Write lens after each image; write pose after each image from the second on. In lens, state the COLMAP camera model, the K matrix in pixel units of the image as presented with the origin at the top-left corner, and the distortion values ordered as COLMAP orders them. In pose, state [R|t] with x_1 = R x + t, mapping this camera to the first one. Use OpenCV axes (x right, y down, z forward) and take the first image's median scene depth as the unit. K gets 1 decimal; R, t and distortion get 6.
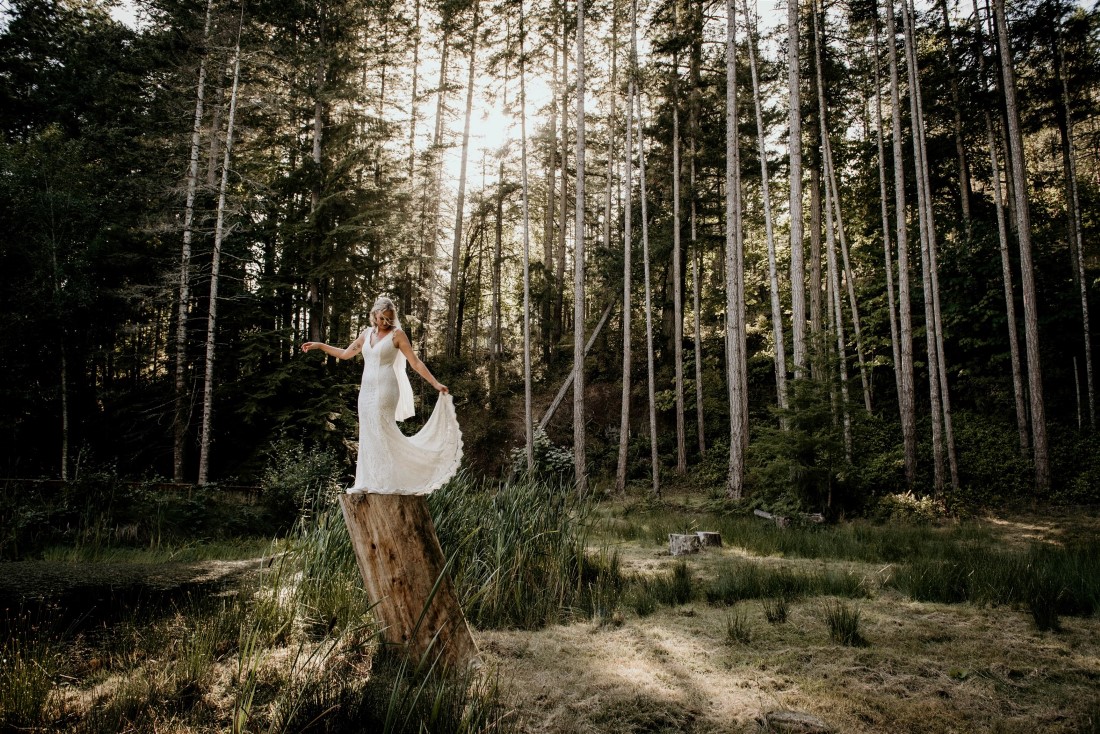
lens RADIAL K [[773.0, 0, 552.5], [0, 773.0, 365.6], [0, 0, 1]] dist [-0.069471, -0.001706]
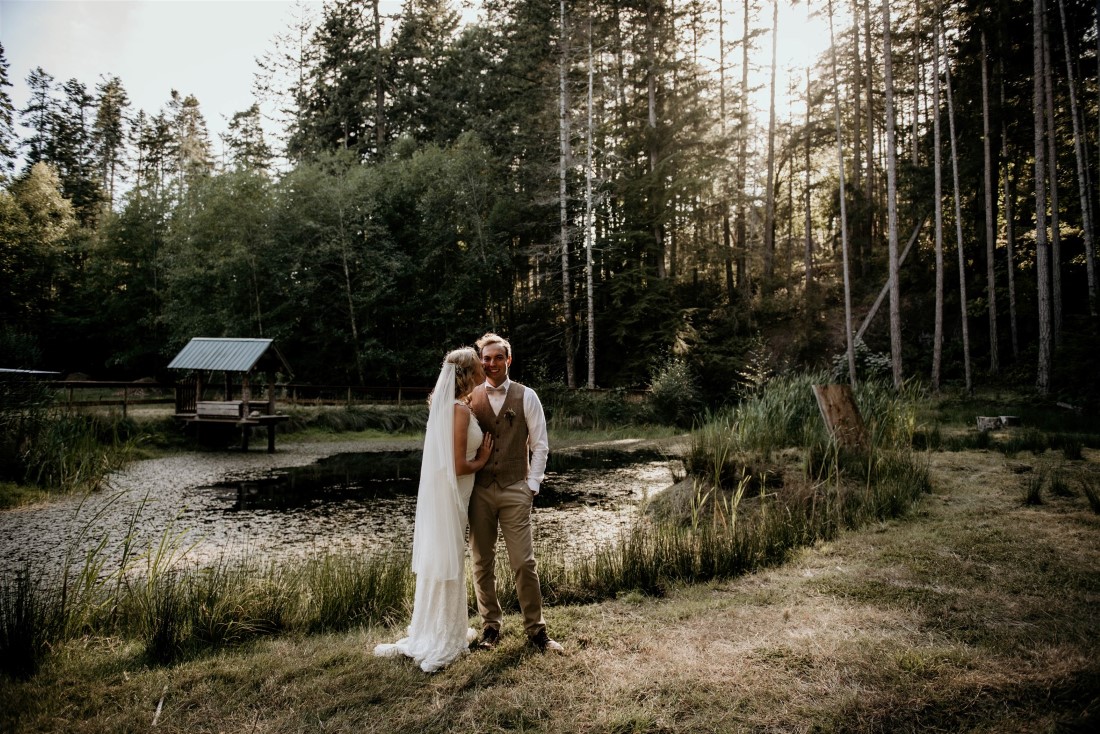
lens RADIAL K [[759.3, 0, 545.4], [0, 759.3, 366.8], [0, 0, 1]] dist [-0.053085, -0.005667]
pose [[0.925157, -0.024604, -0.378787, -0.024430], [0.070550, 0.991655, 0.107900, -0.030387], [0.372972, -0.126548, 0.919172, -0.222134]]
